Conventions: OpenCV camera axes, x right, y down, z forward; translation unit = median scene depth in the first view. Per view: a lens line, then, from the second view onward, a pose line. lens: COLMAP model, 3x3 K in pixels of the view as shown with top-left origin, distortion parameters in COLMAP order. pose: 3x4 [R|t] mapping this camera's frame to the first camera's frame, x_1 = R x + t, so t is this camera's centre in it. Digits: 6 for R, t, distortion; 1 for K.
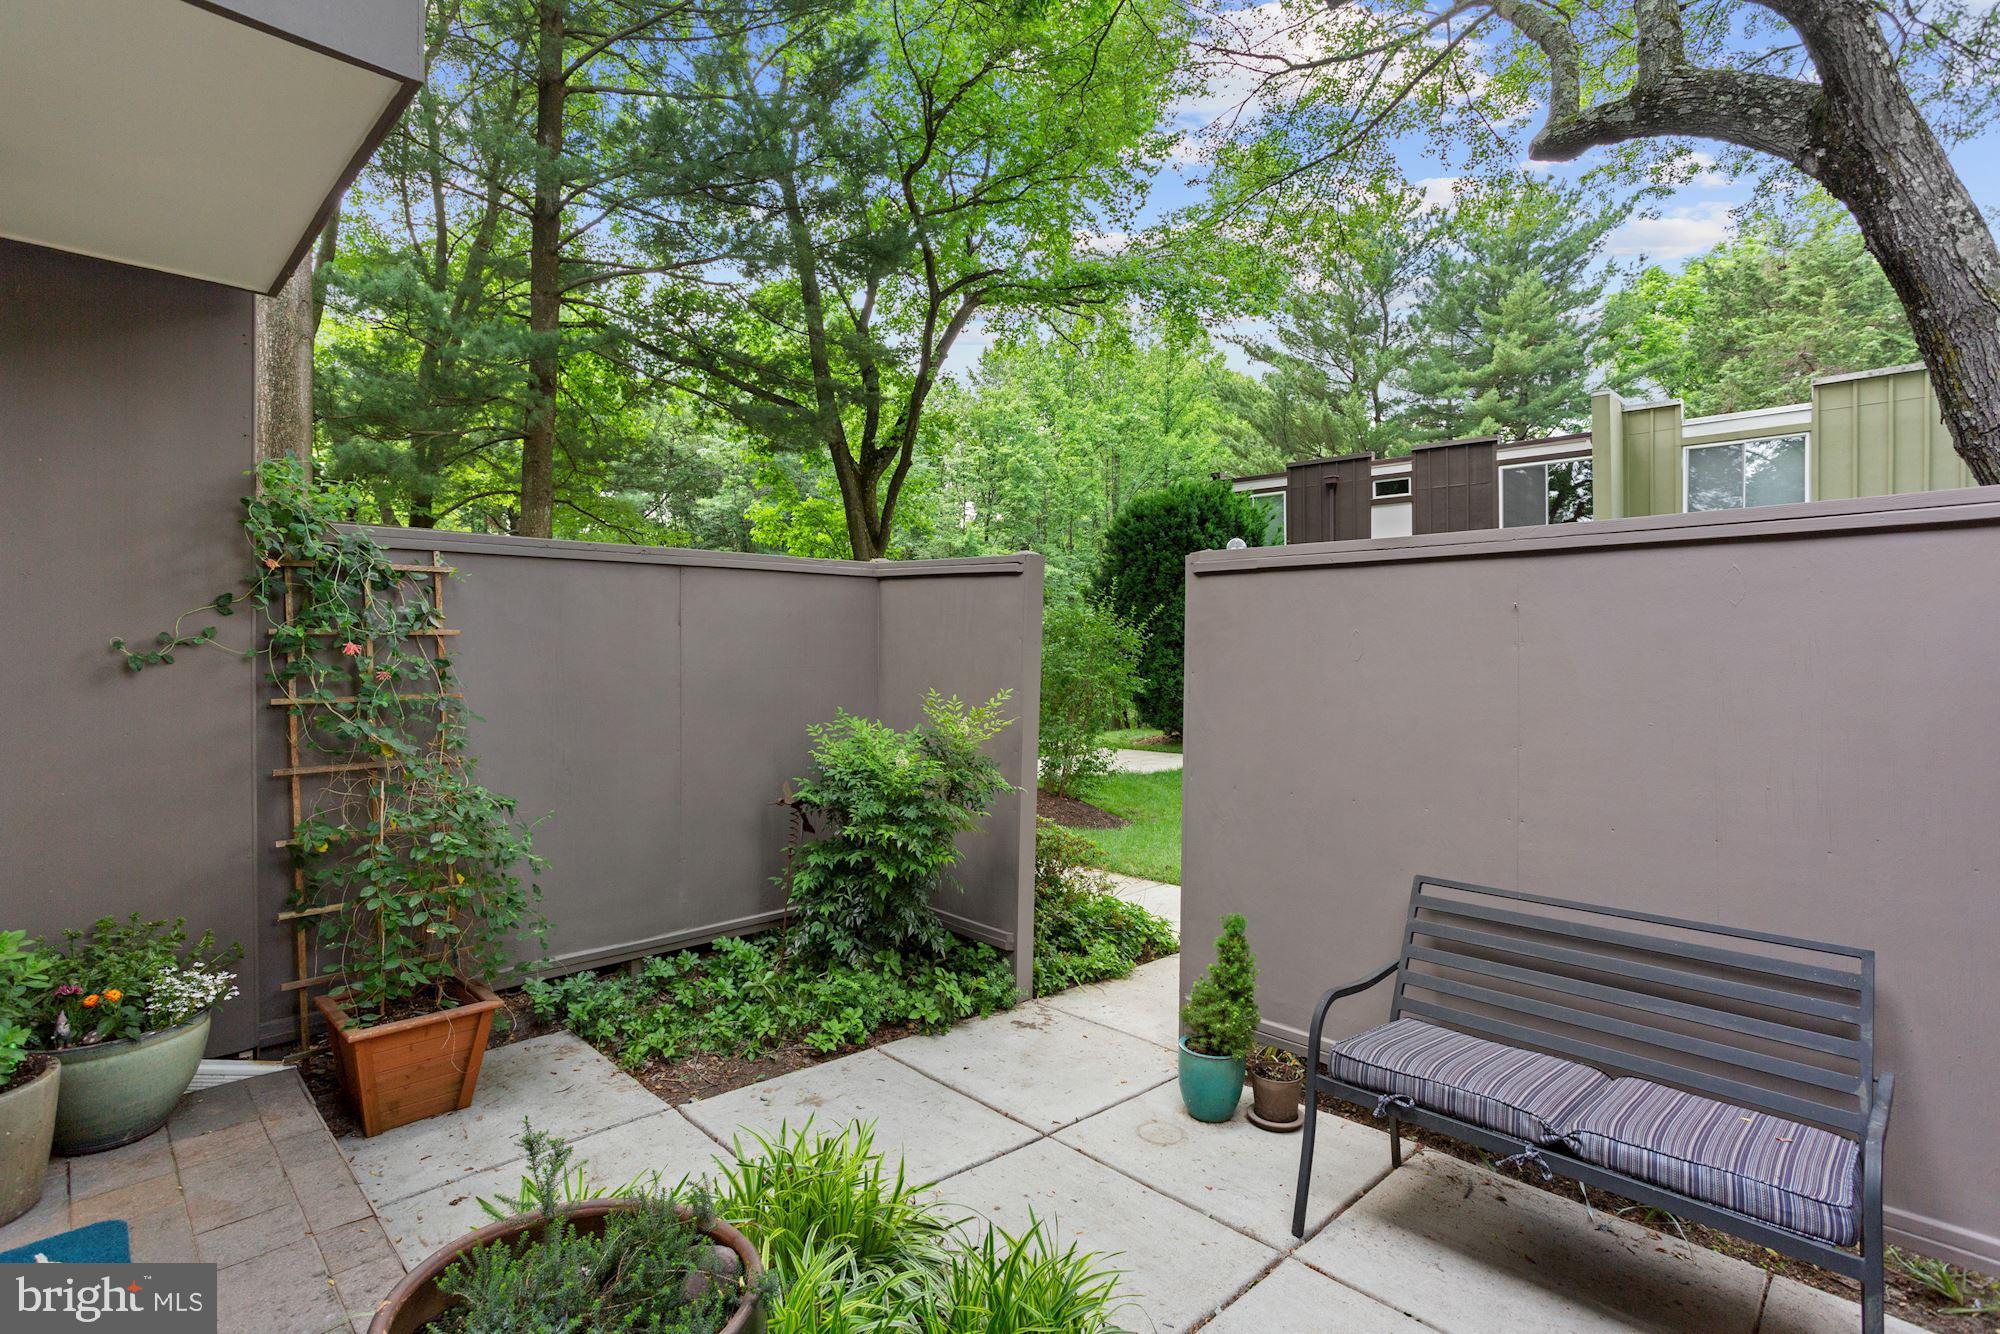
lens RADIAL K [[977.3, 0, 993.1], [0, 977.3, 657.3], [0, 0, 1]] dist [-0.050358, 0.017468]
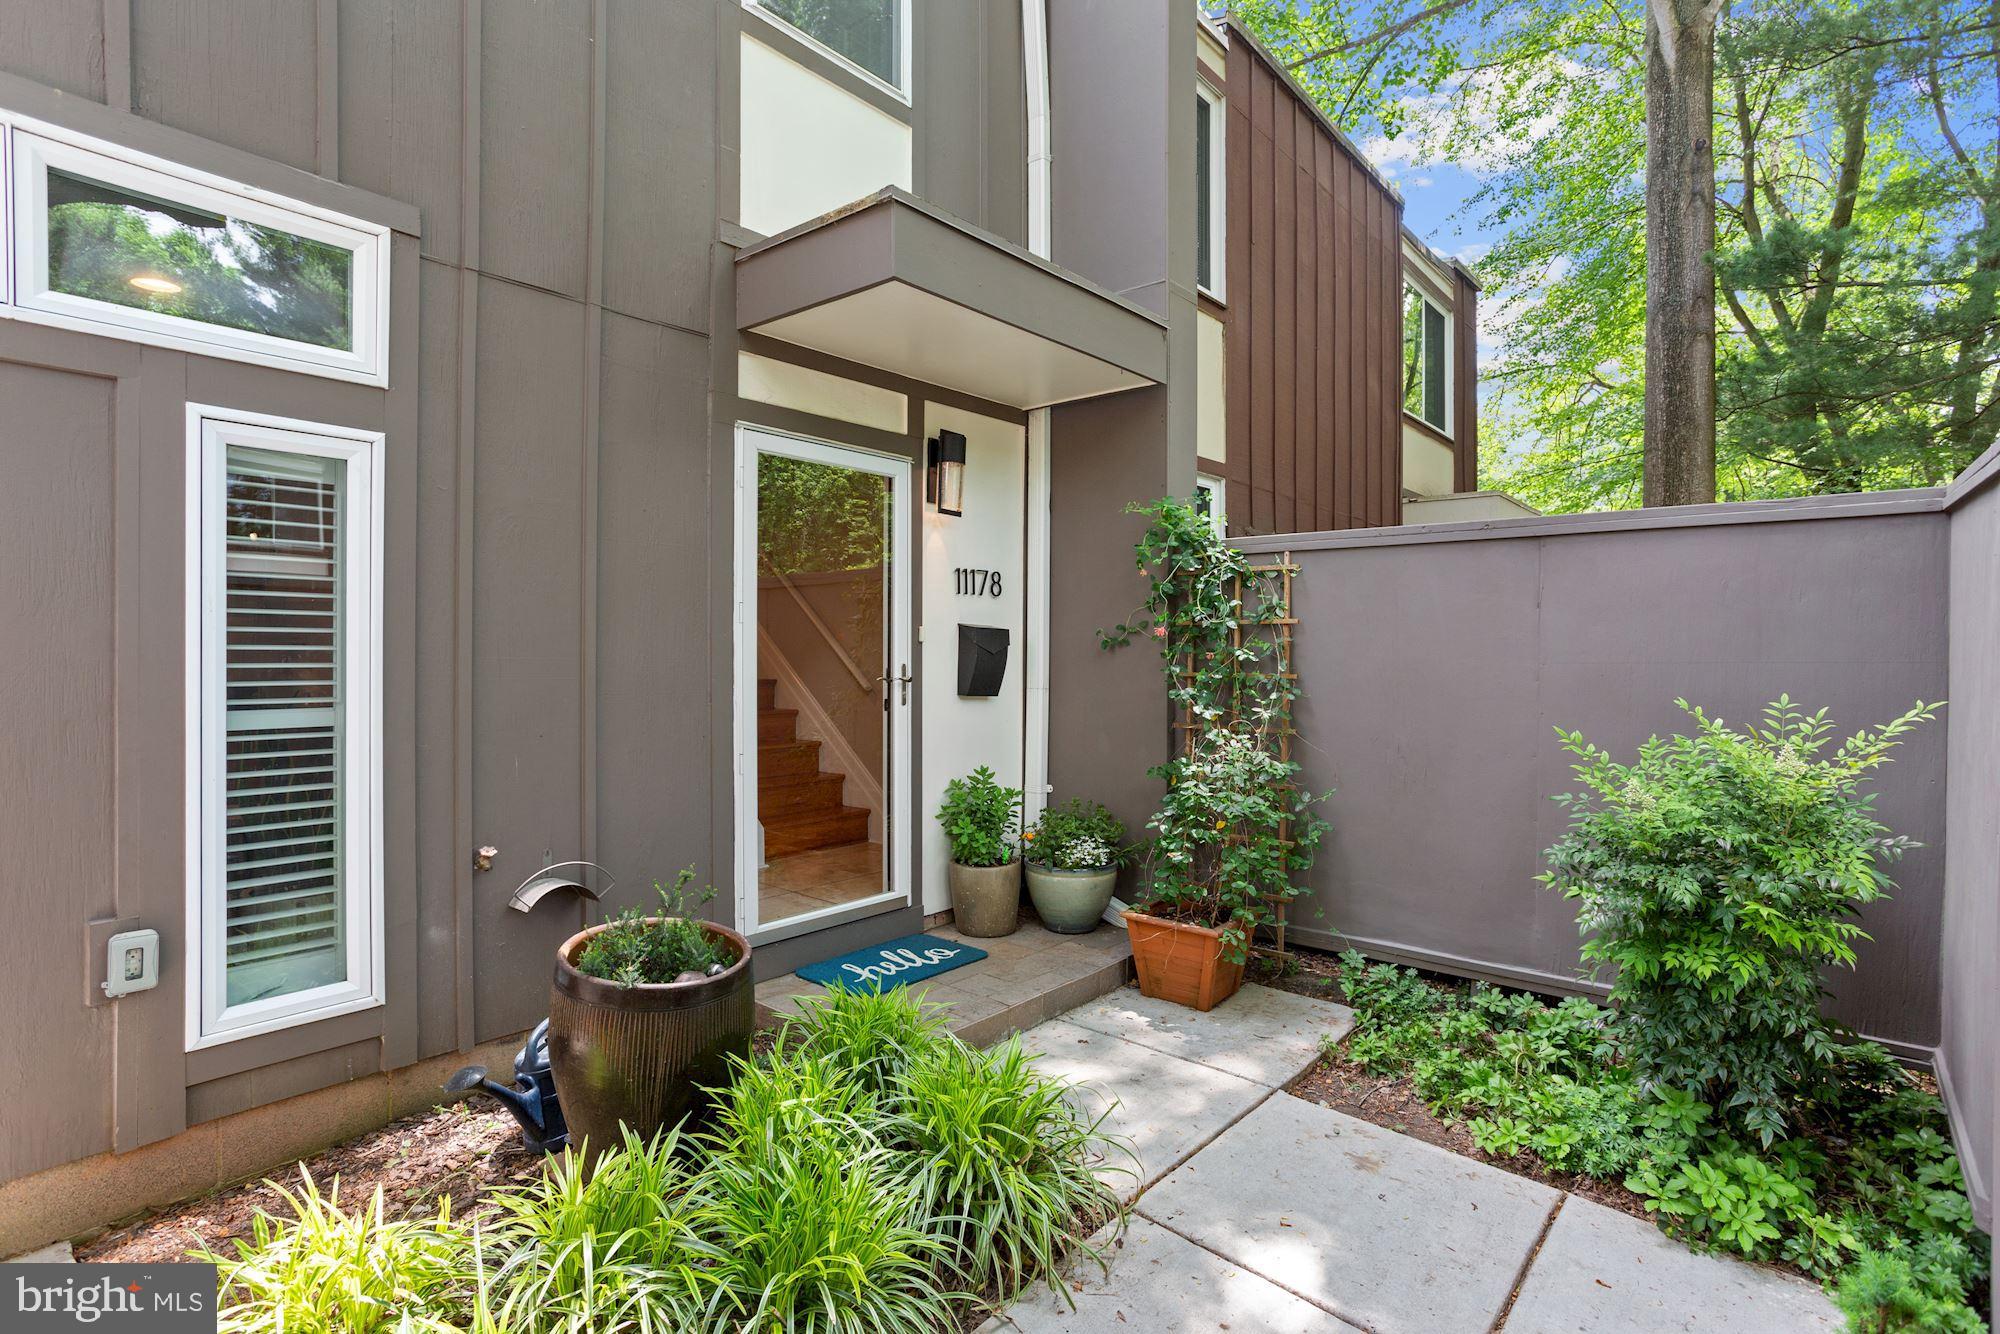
lens RADIAL K [[977.3, 0, 992.6], [0, 977.3, 657.0], [0, 0, 1]] dist [-0.050358, 0.017468]
pose [[0.078791, 0.011496, -0.996825, 0.582278], [-0.023011, 0.999688, 0.009710, 0.013874], [0.996626, 0.022173, 0.079031, 0.561989]]
